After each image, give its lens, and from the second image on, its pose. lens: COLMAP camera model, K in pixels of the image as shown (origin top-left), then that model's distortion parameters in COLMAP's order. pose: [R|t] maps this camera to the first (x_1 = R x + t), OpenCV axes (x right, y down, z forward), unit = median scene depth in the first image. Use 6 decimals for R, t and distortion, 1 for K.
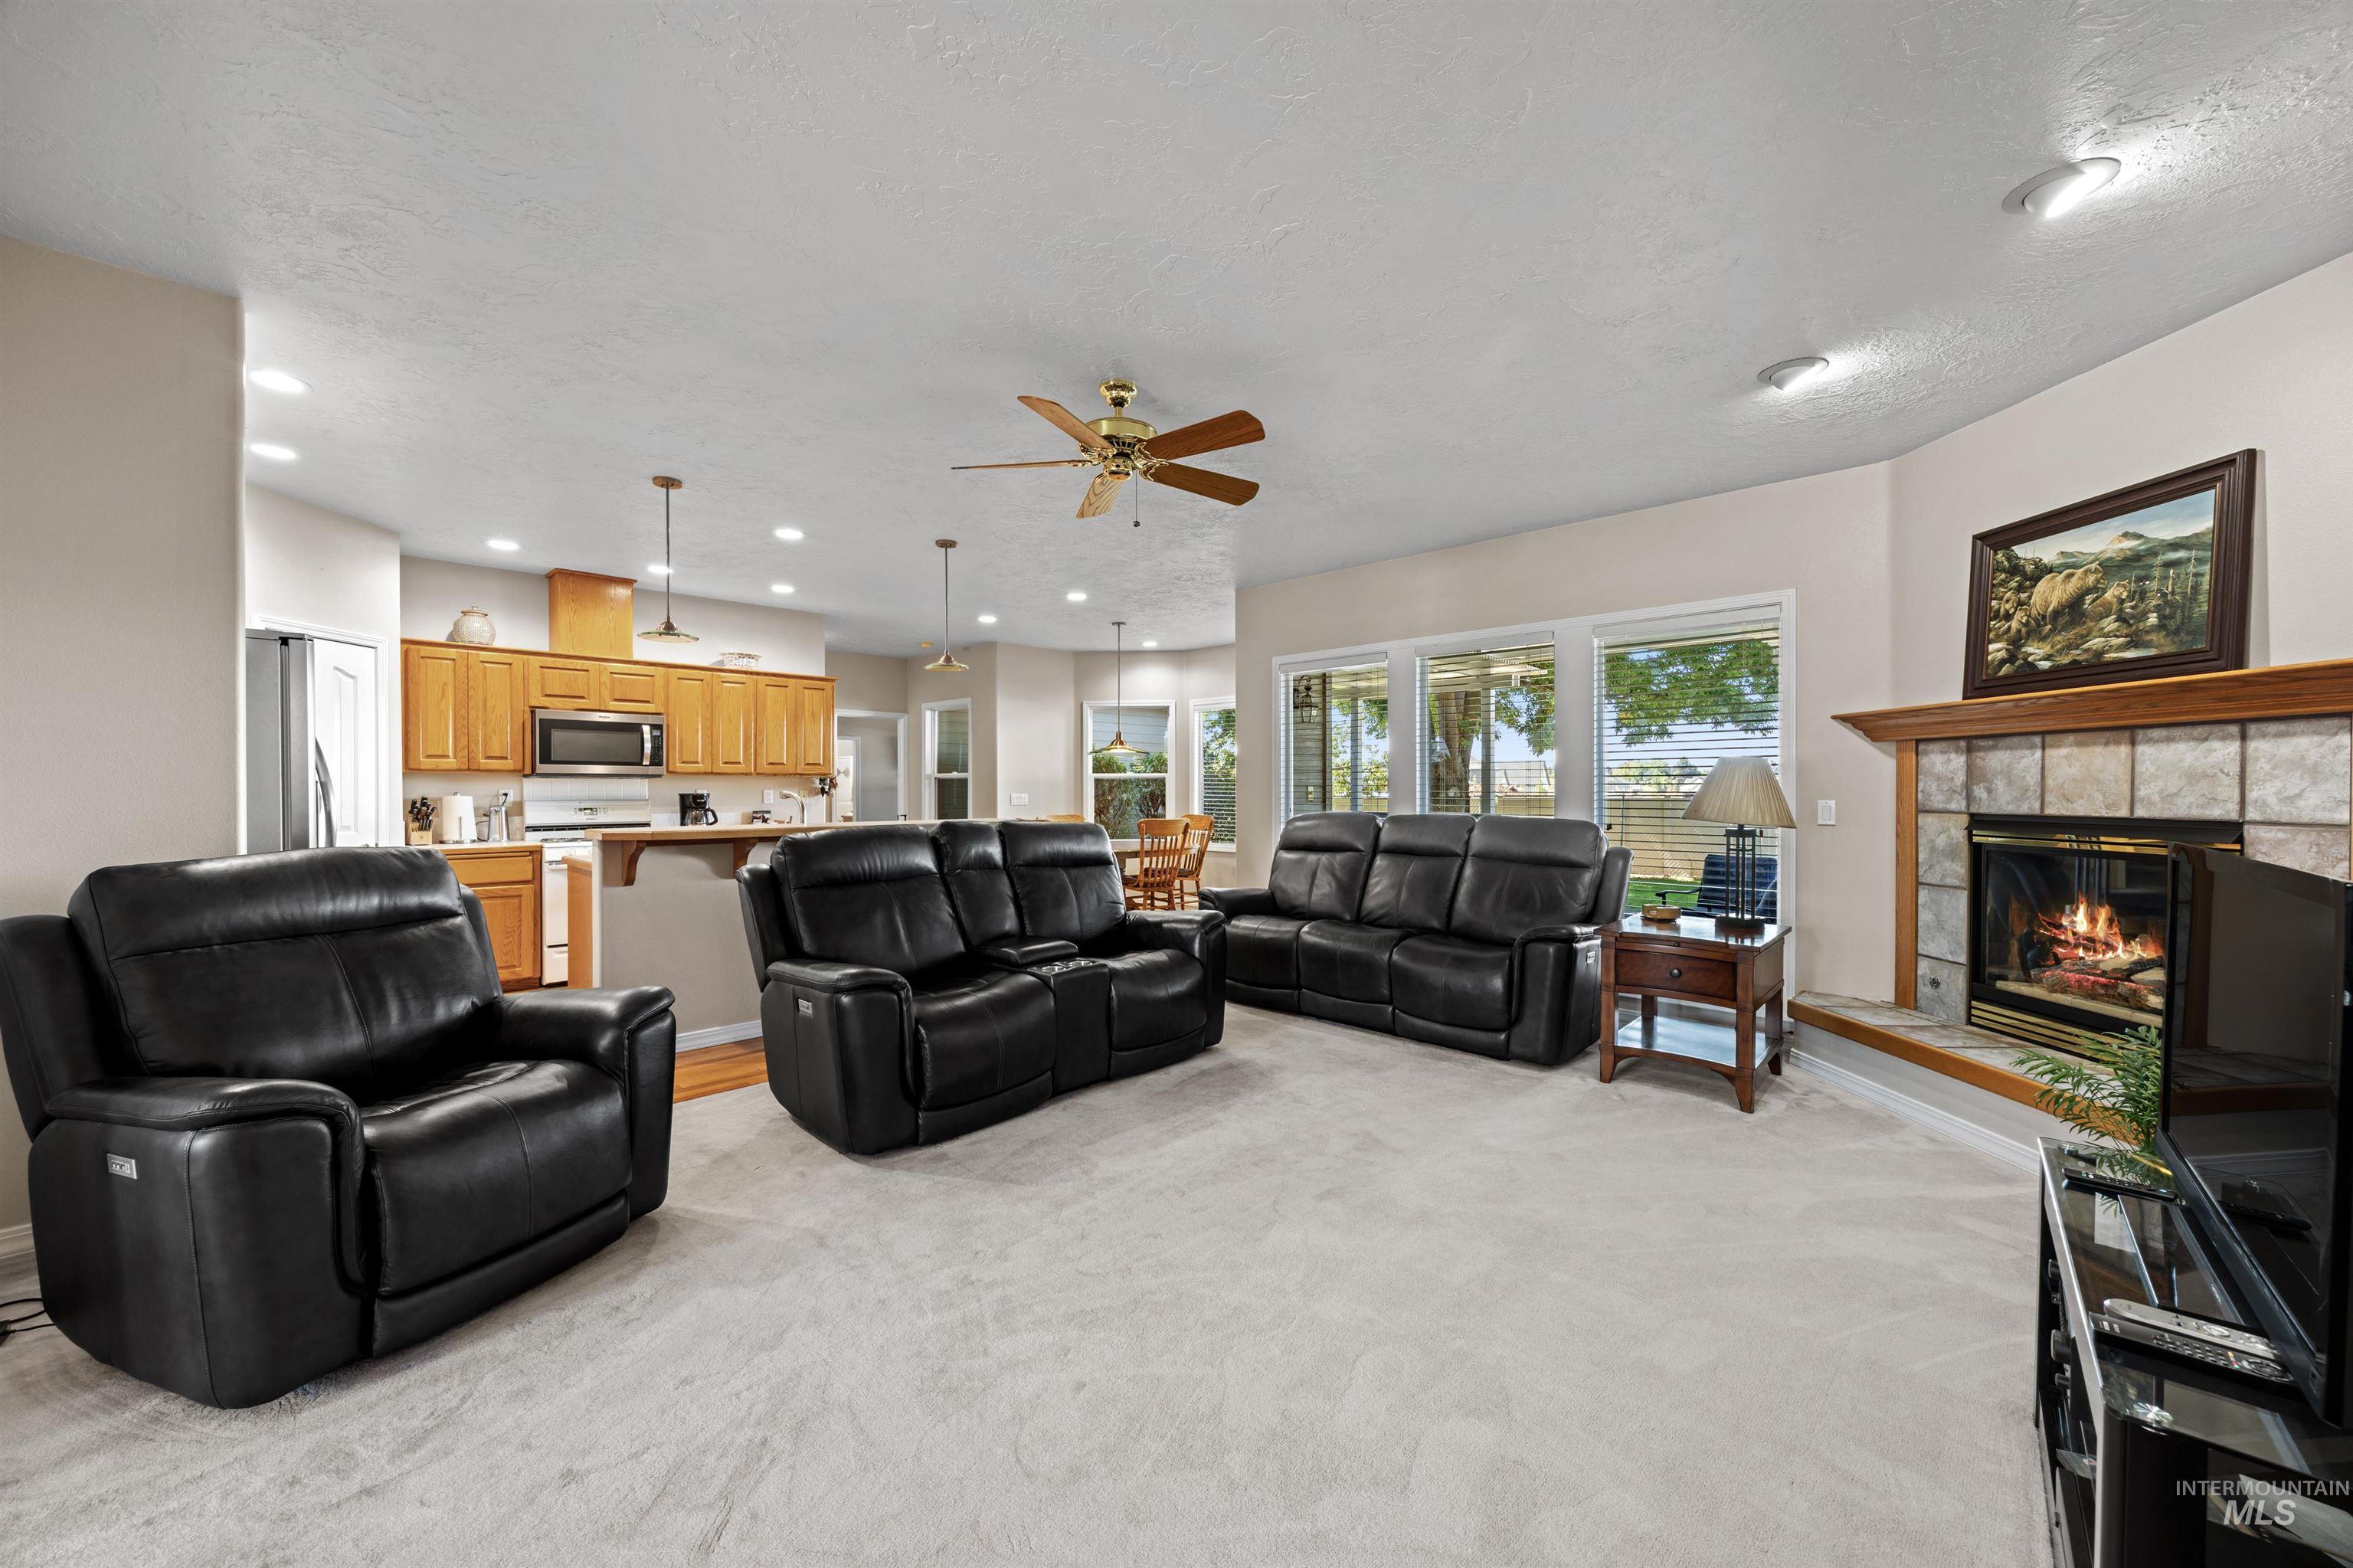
lens RADIAL K [[893.6, 0, 1176.5], [0, 893.6, 784.0], [0, 0, 1]] dist [-0.000145, 0.000011]
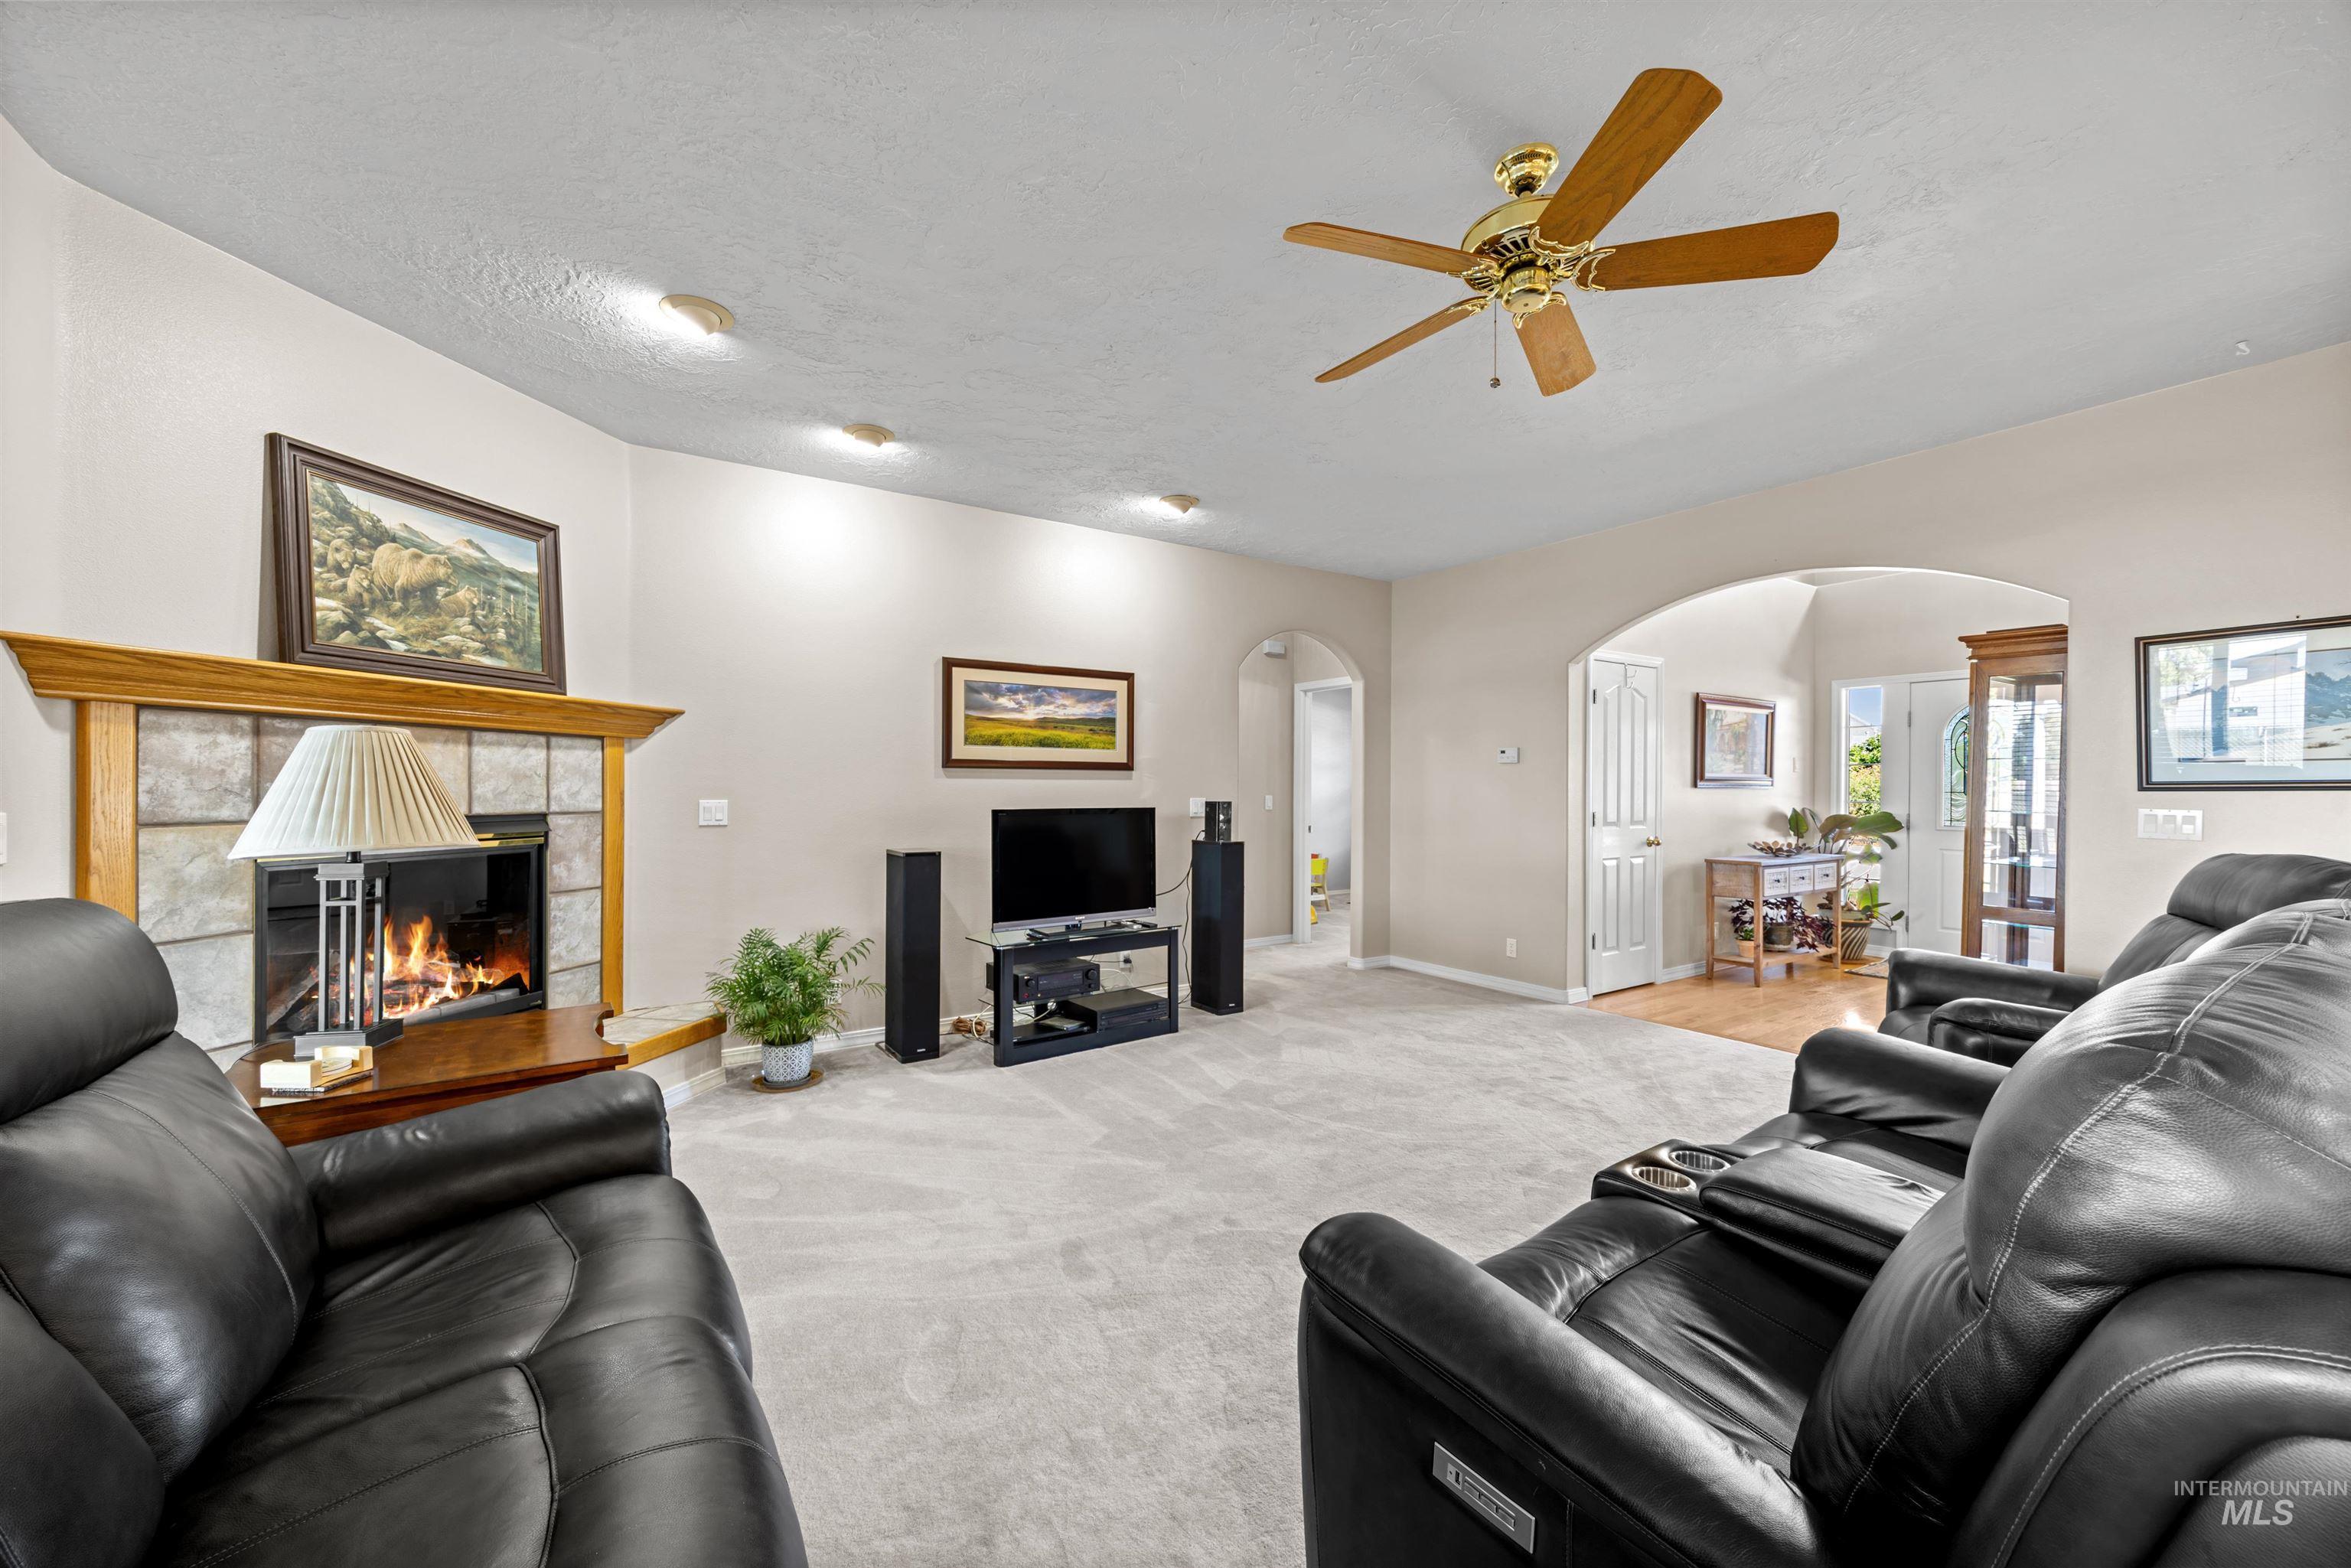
lens RADIAL K [[892.8, 0, 1175.5], [0, 892.8, 784.0], [0, 0, 1]] dist [-0.000145, 0.000011]
pose [[-0.978405, -0.001754, 0.206691, 0.042490], [-0.003565, 0.999958, -0.008391, 0.006618], [-0.206668, -0.008947, -0.978370, 1.685493]]
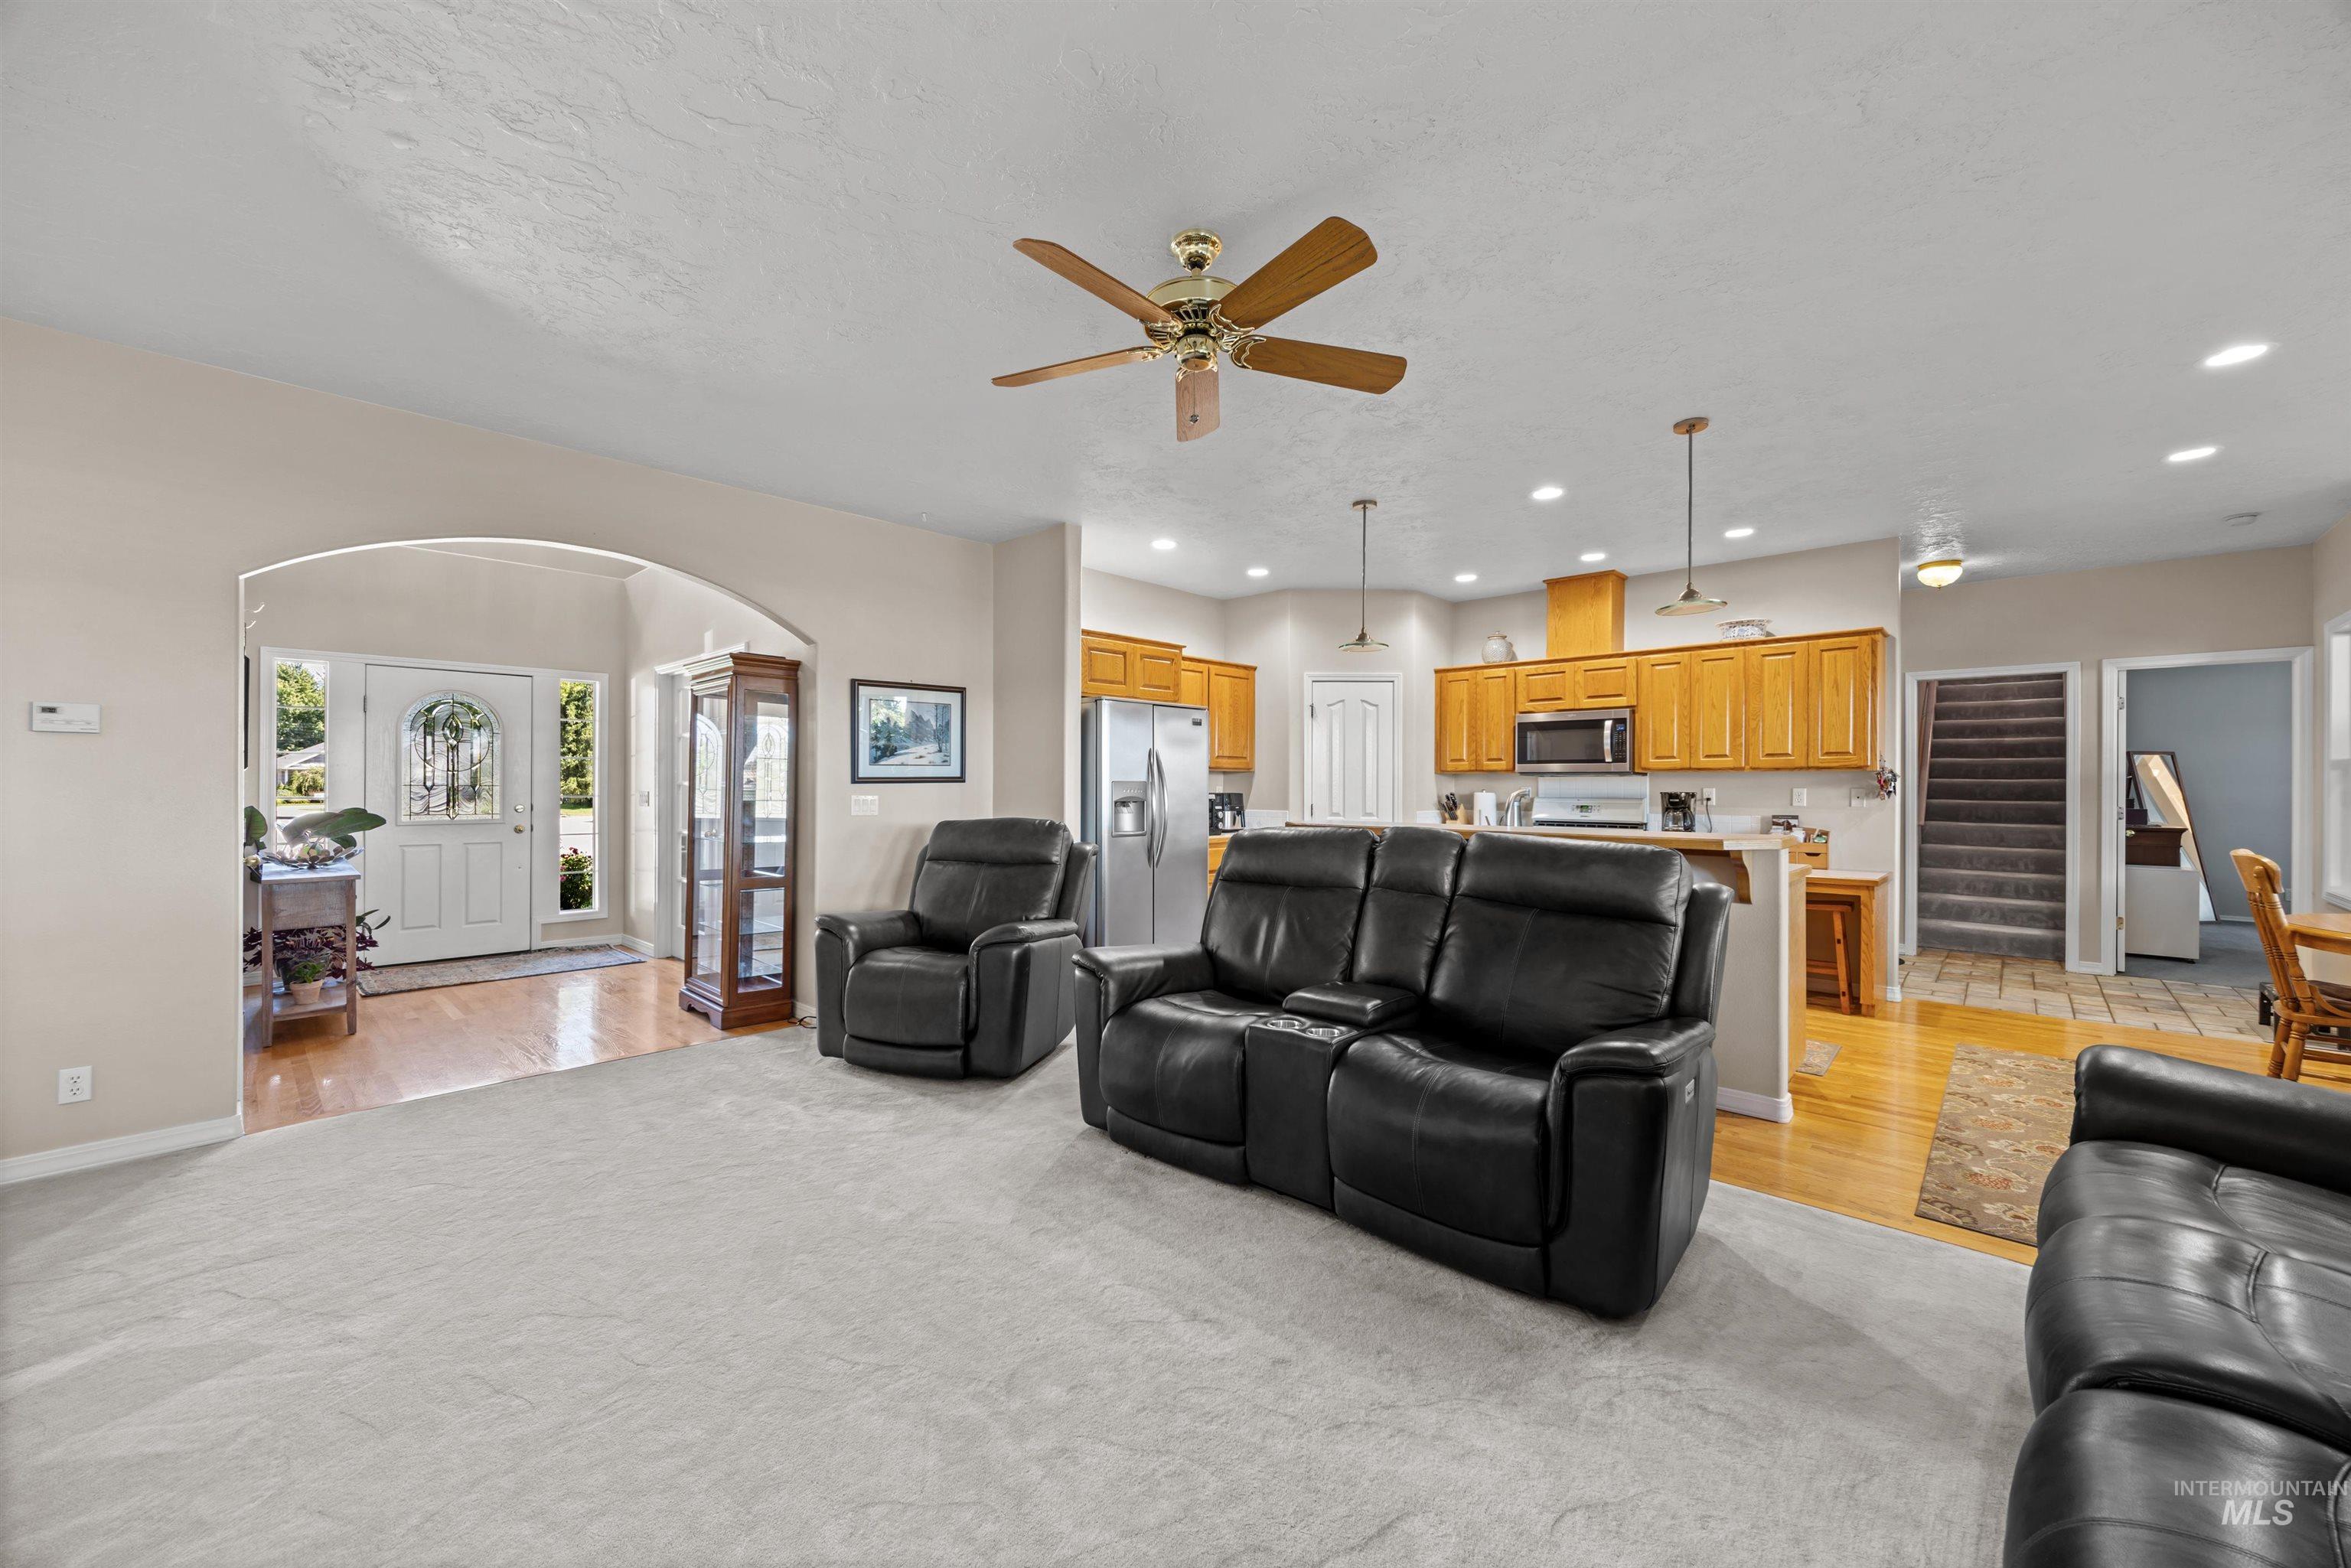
lens RADIAL K [[901.0, 0, 1175.5], [0, 901.0, 784.0], [0, 0, 1]] dist [0.000081, -0.000025]
pose [[0.022982, -0.001743, -0.999734, 0.685159], [0.002399, 0.999996, -0.001688, 0.005395], [0.999733, -0.002360, 0.022986, 0.978381]]
